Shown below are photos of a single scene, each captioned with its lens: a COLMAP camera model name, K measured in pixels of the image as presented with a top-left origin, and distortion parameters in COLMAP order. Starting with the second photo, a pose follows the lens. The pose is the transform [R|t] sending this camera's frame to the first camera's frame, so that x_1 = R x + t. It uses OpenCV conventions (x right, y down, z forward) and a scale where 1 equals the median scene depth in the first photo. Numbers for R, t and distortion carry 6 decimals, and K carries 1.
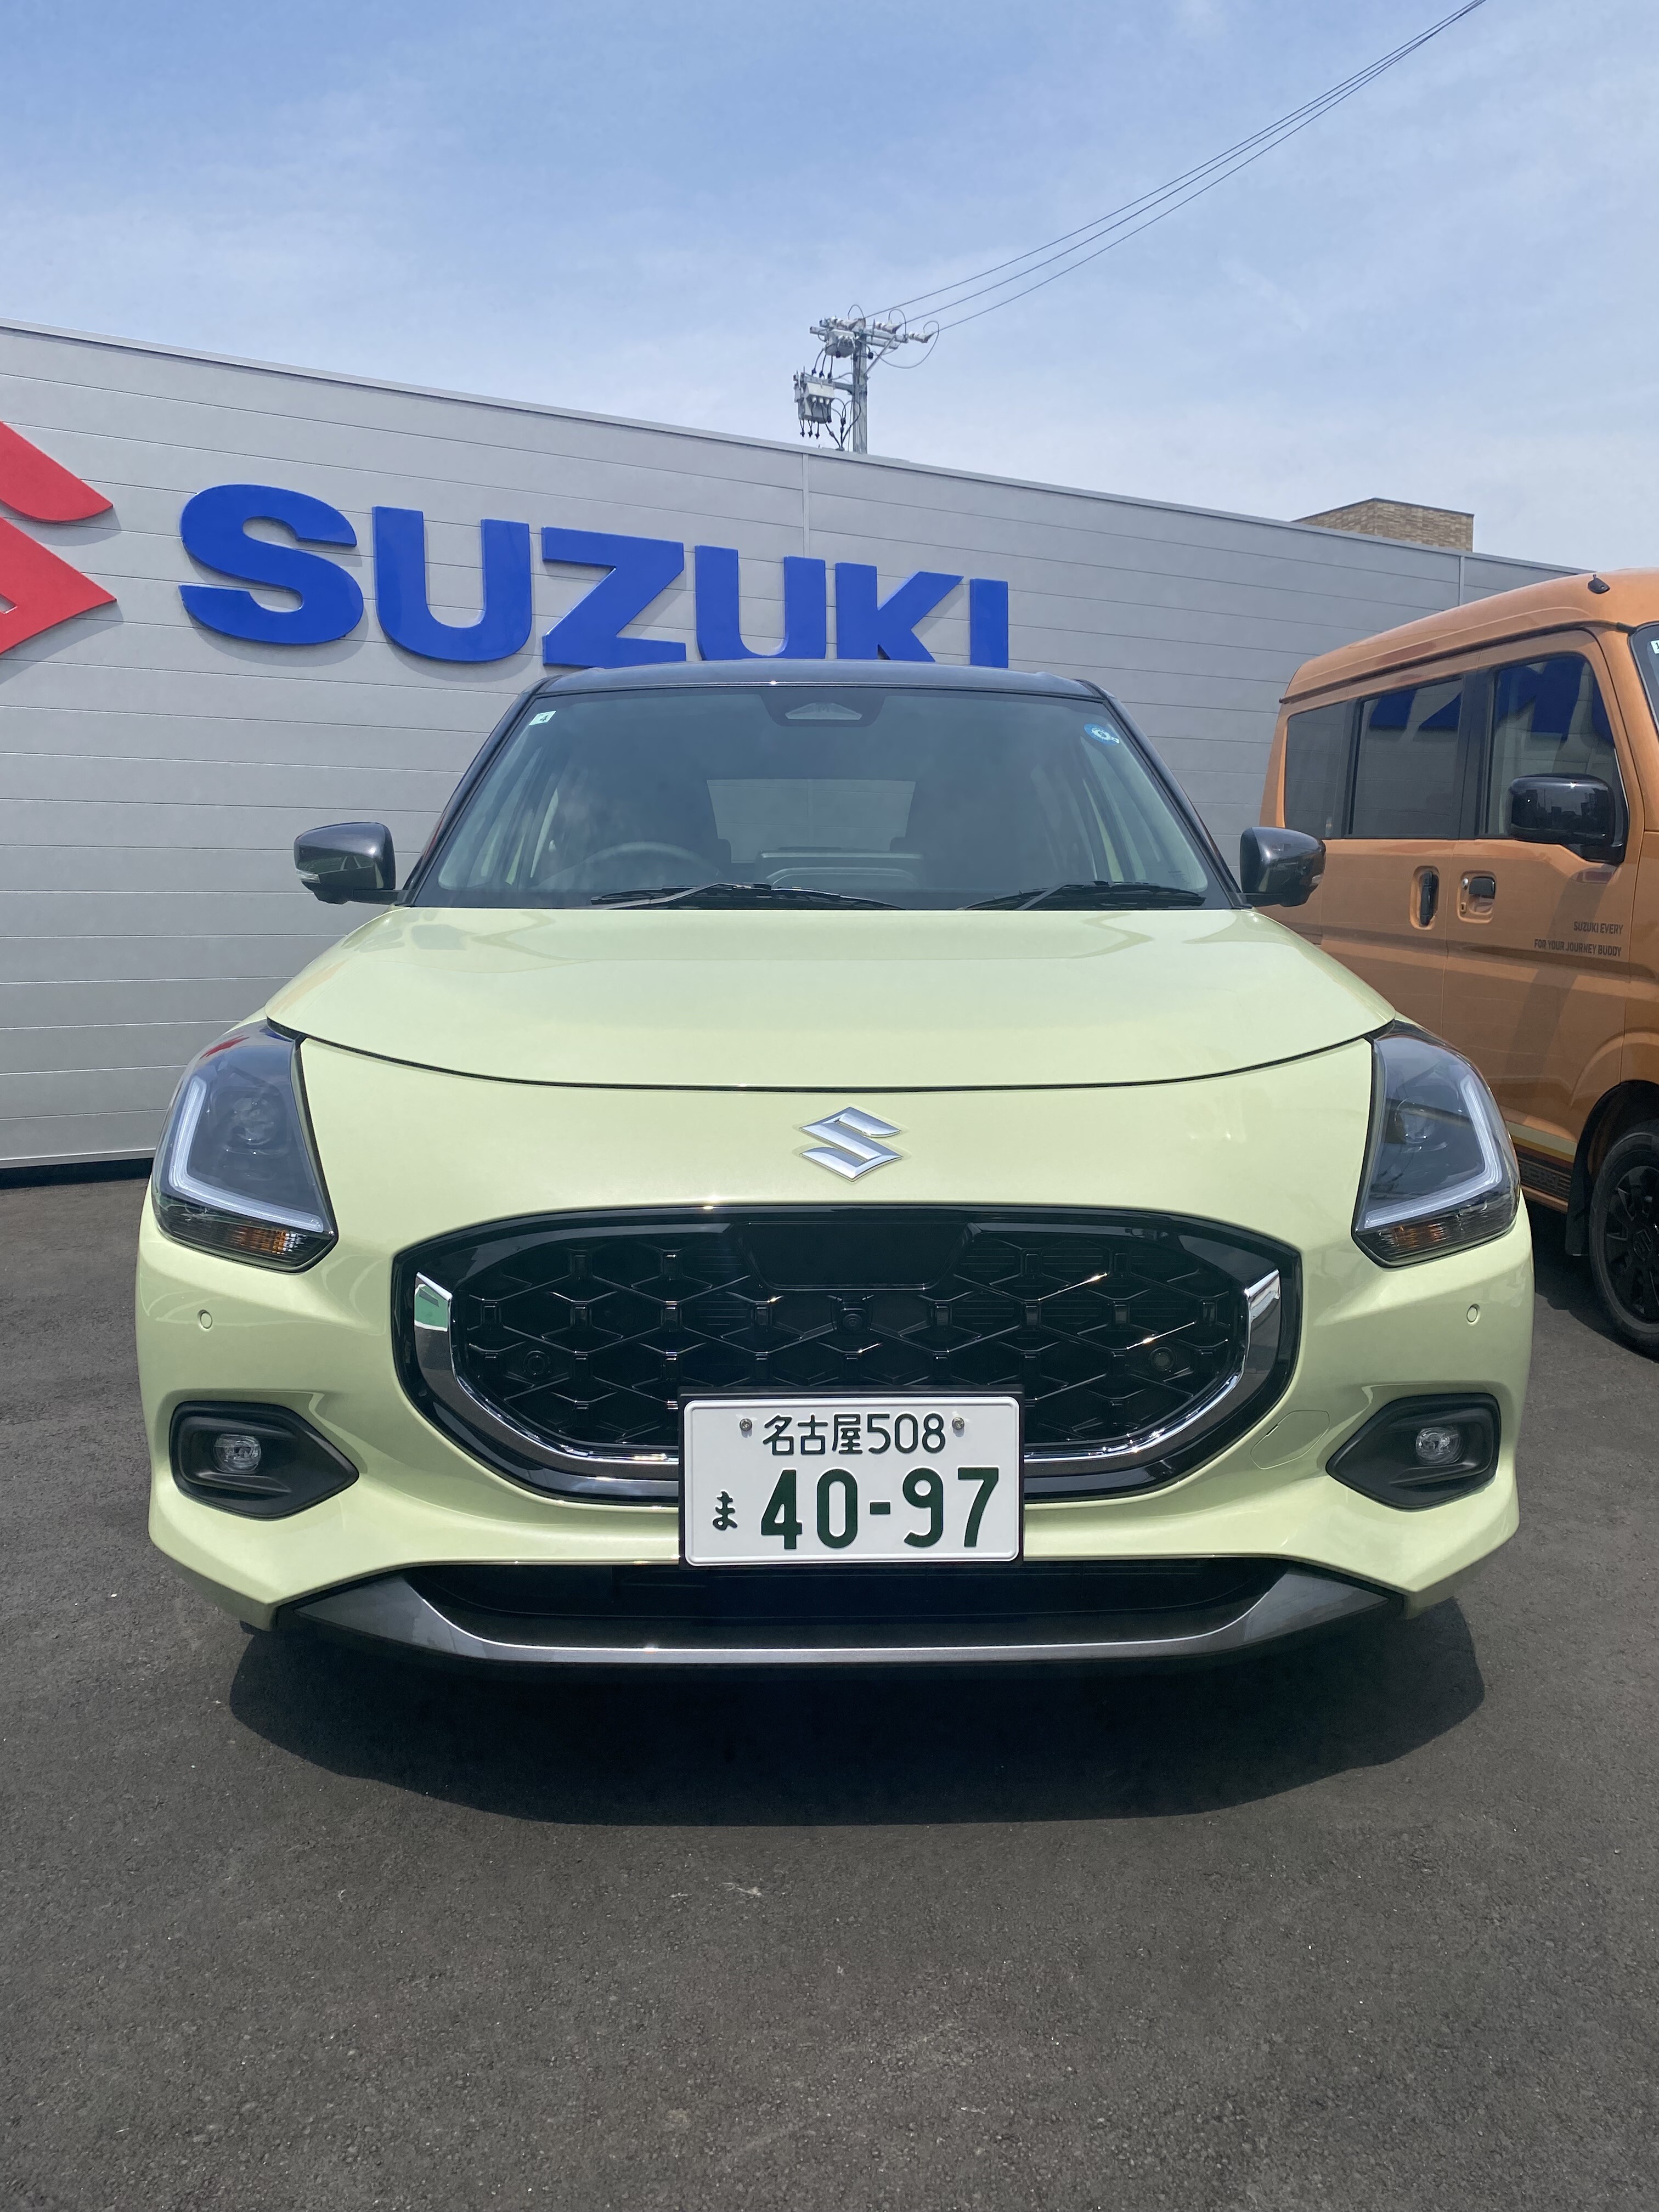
lens RADIAL K [[1683.7, 0, 829.5], [0, 1683.7, 1106.0], [0, 0, 1]] dist [0.044661, -0.048785]
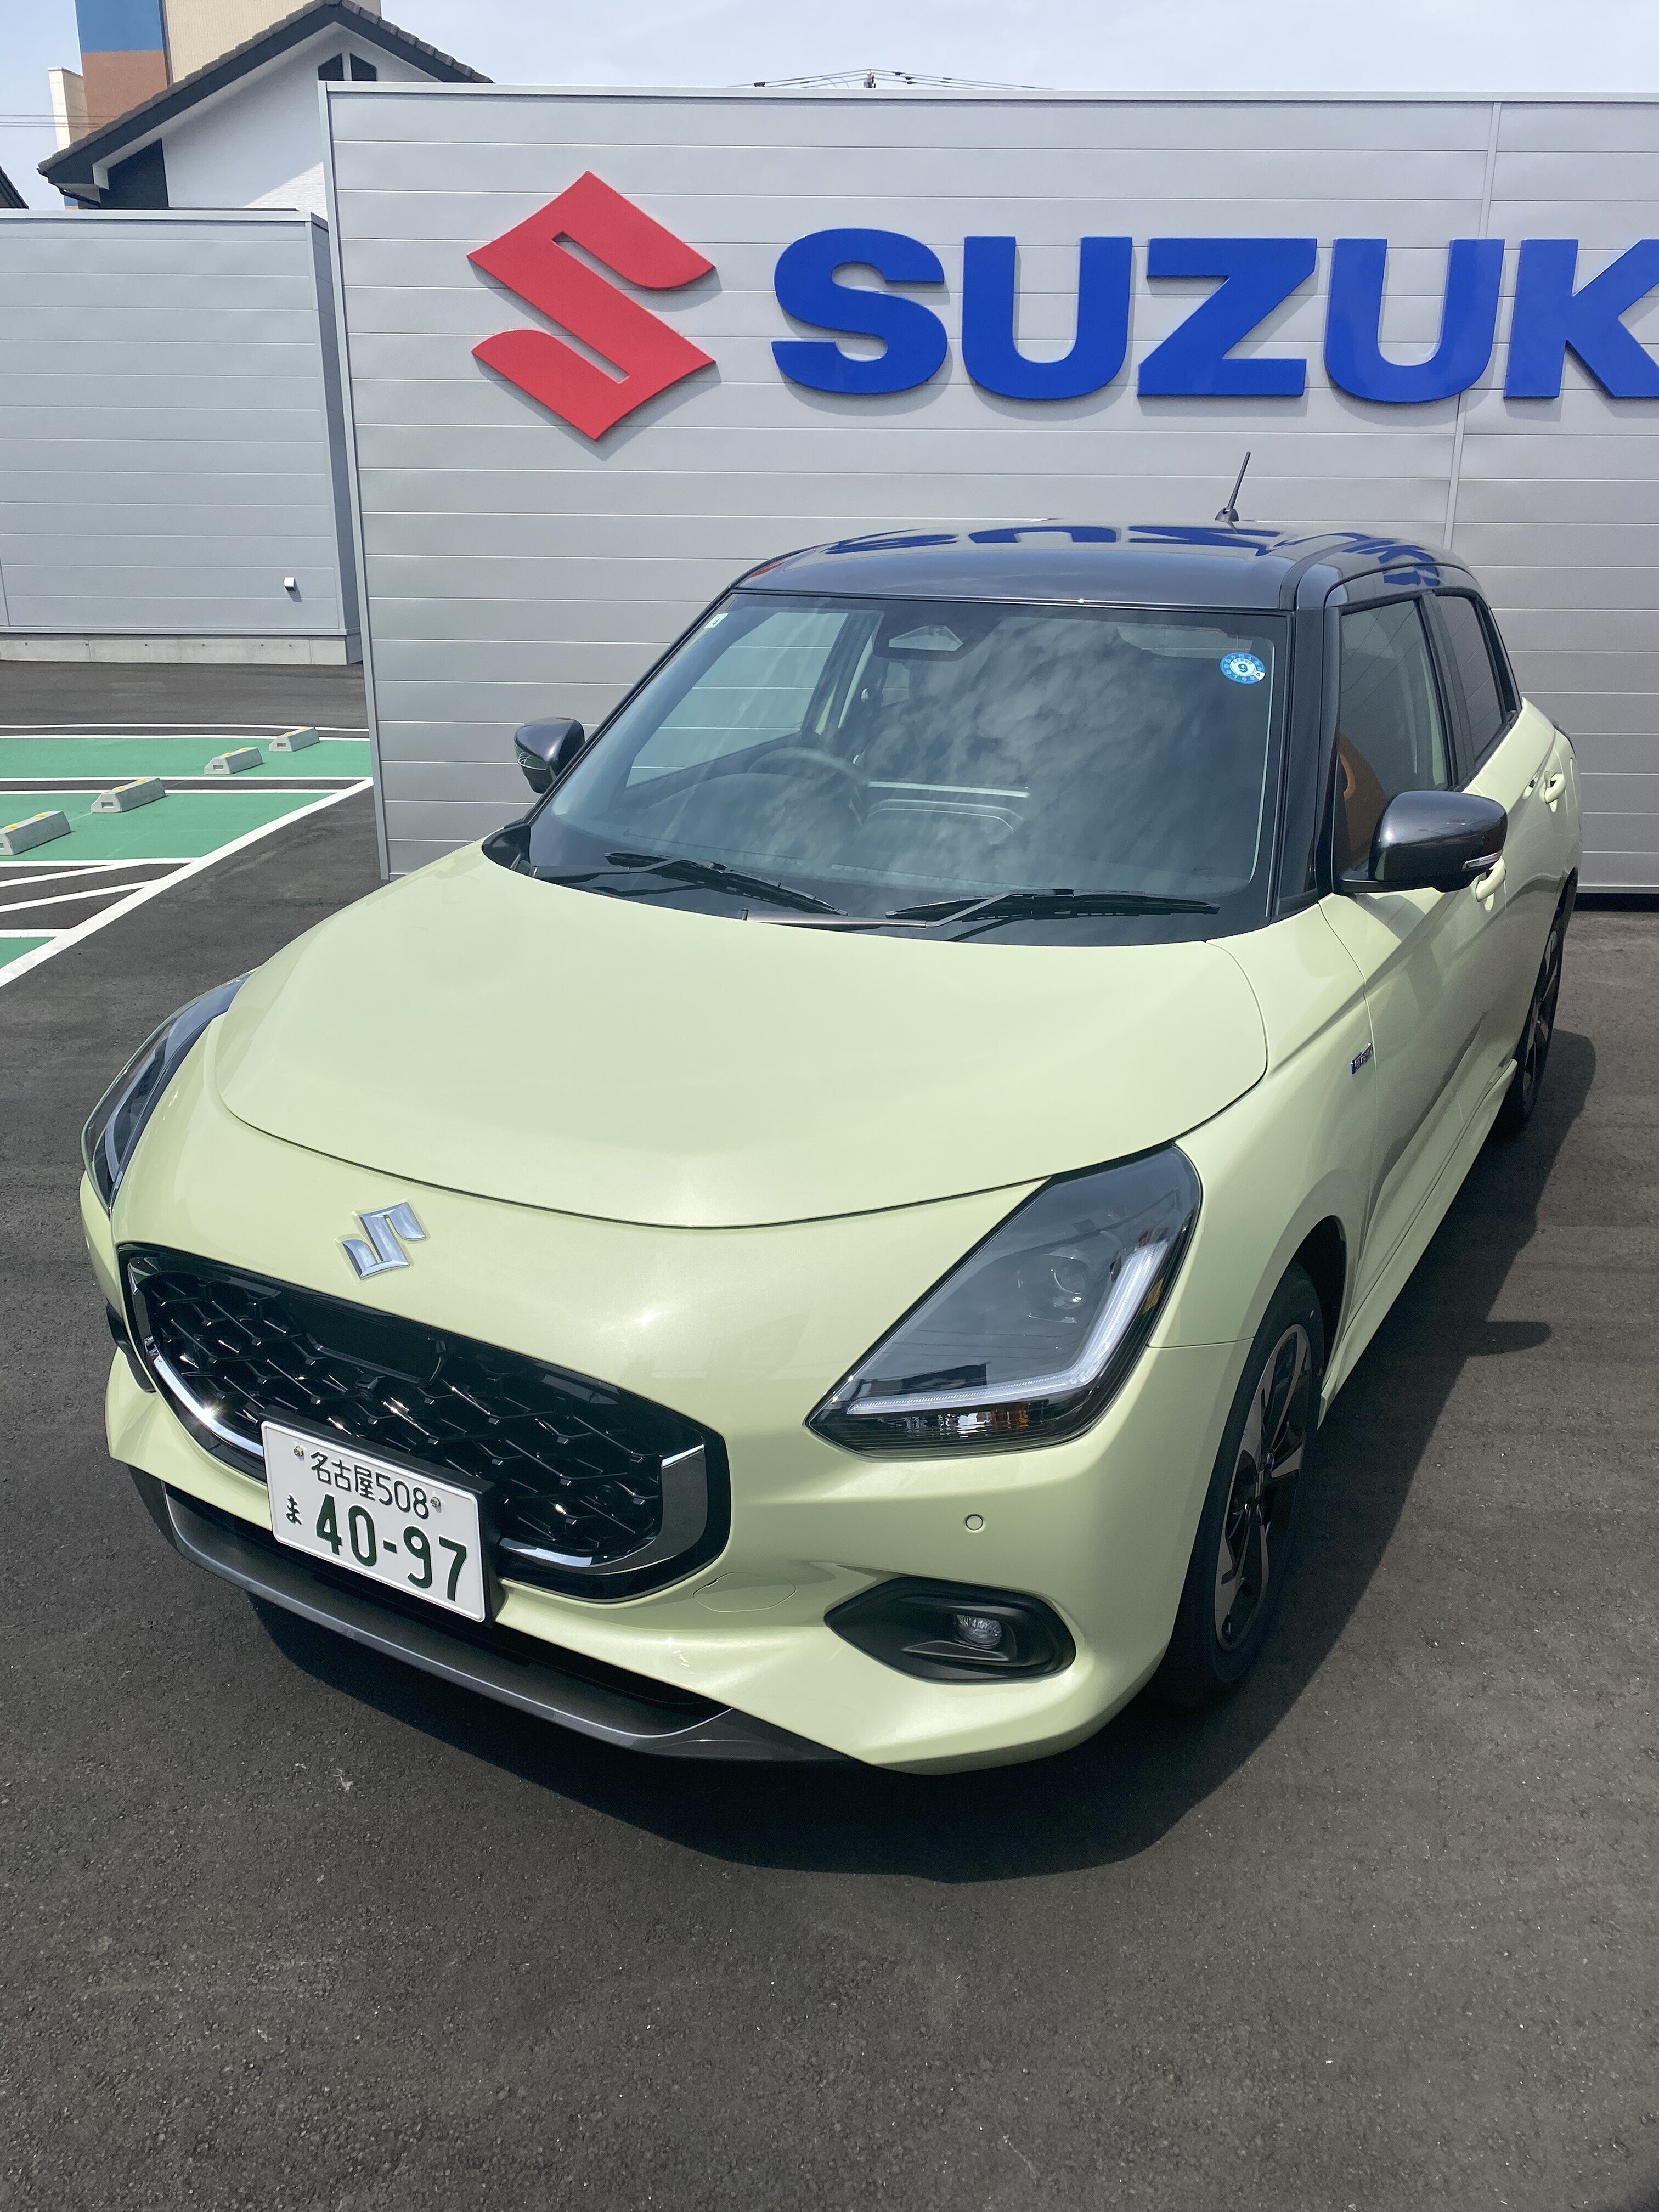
lens RADIAL K [[1700.2, 0, 875.6], [0, 1700.2, 1093.0], [0, 0, 1]] dist [-0.001412, 0.005098]
pose [[0.855009, 0.183055, -0.485233, 0.756408], [-0.069322, 0.967578, 0.242871, -0.341416], [0.513960, -0.174019, 0.839978, 0.216060]]
